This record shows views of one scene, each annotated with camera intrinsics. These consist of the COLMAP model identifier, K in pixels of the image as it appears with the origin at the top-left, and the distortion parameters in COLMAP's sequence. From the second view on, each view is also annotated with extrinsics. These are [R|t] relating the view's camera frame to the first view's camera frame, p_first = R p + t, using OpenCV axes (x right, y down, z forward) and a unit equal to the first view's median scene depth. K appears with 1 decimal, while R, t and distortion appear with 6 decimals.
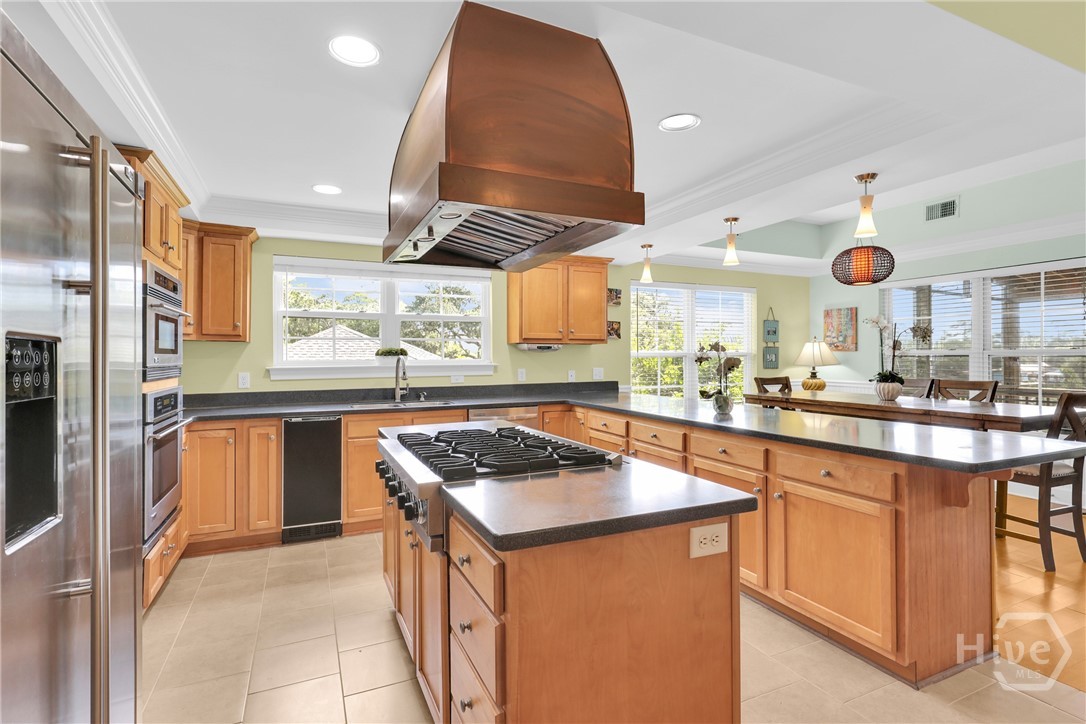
lens RADIAL K [[520.2, 0, 541.9], [0, 520.2, 355.1], [0, 0, 1]] dist [-0.000502, -0.000521]
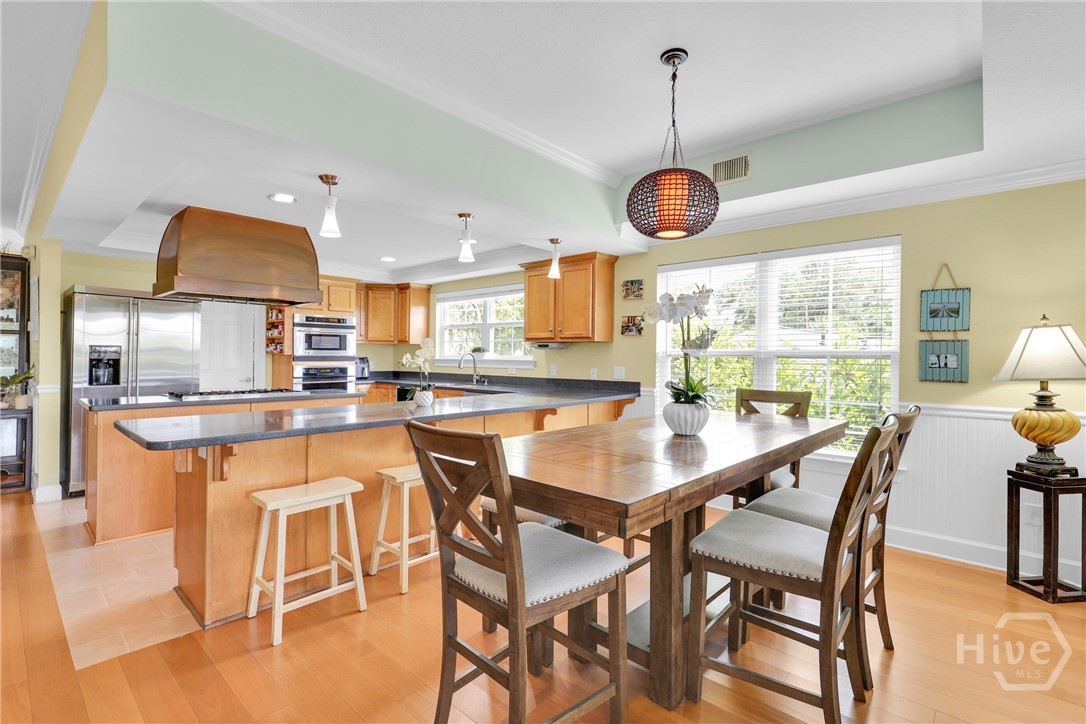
lens RADIAL K [[496.2, 0, 541.1], [0, 496.2, 355.9], [0, 0, 1]] dist [0.000411, -0.000234]
pose [[0.396464, 0.011495, -0.917978, 1.085926], [-0.007260, 0.999930, 0.009386, -0.003027], [0.918022, 0.002944, 0.396519, 0.638860]]
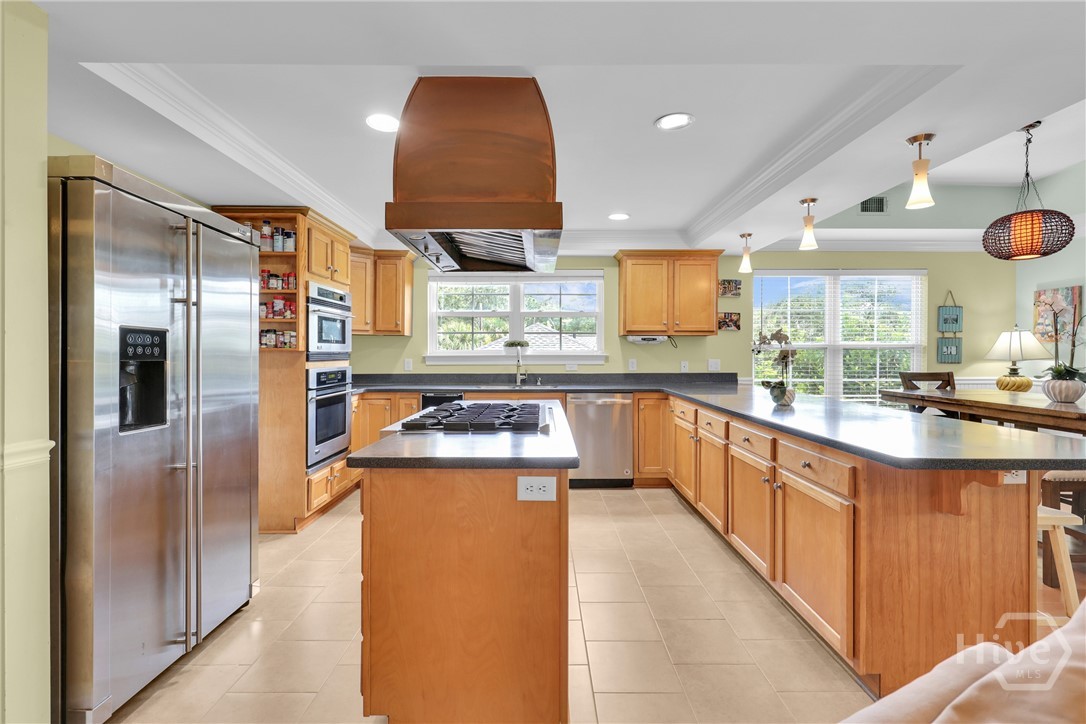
lens RADIAL K [[496.2, 0, 542.2], [0, 496.2, 356.2], [0, 0, 1]] dist [0.000411, -0.000234]
pose [[0.910475, 0.007471, -0.413496, 0.250968], [-0.002560, 0.999919, 0.012429, 0.009054], [0.413556, -0.010257, 0.910421, -0.017324]]
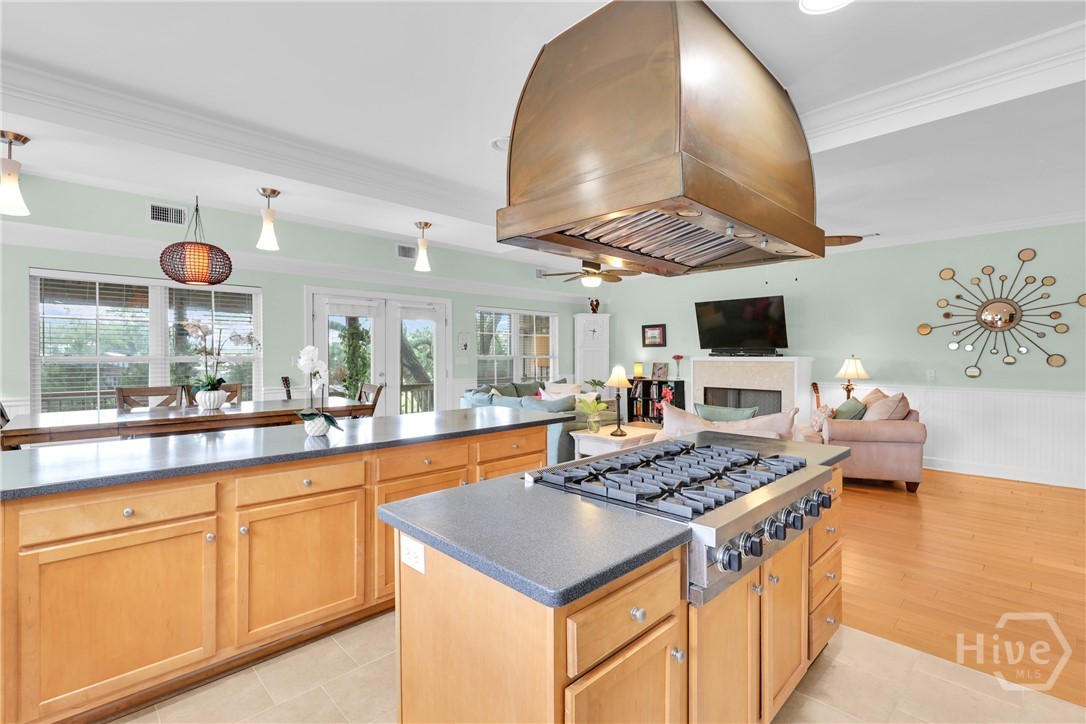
lens RADIAL K [[496.2, 0, 543.9], [0, 496.2, 355.5], [0, 0, 1]] dist [0.000411, -0.000234]
pose [[-0.341539, 0.003407, 0.939861, -0.405456], [-0.001213, 0.999991, -0.004066, -0.009520], [-0.939867, -0.002528, -0.341532, 0.728538]]
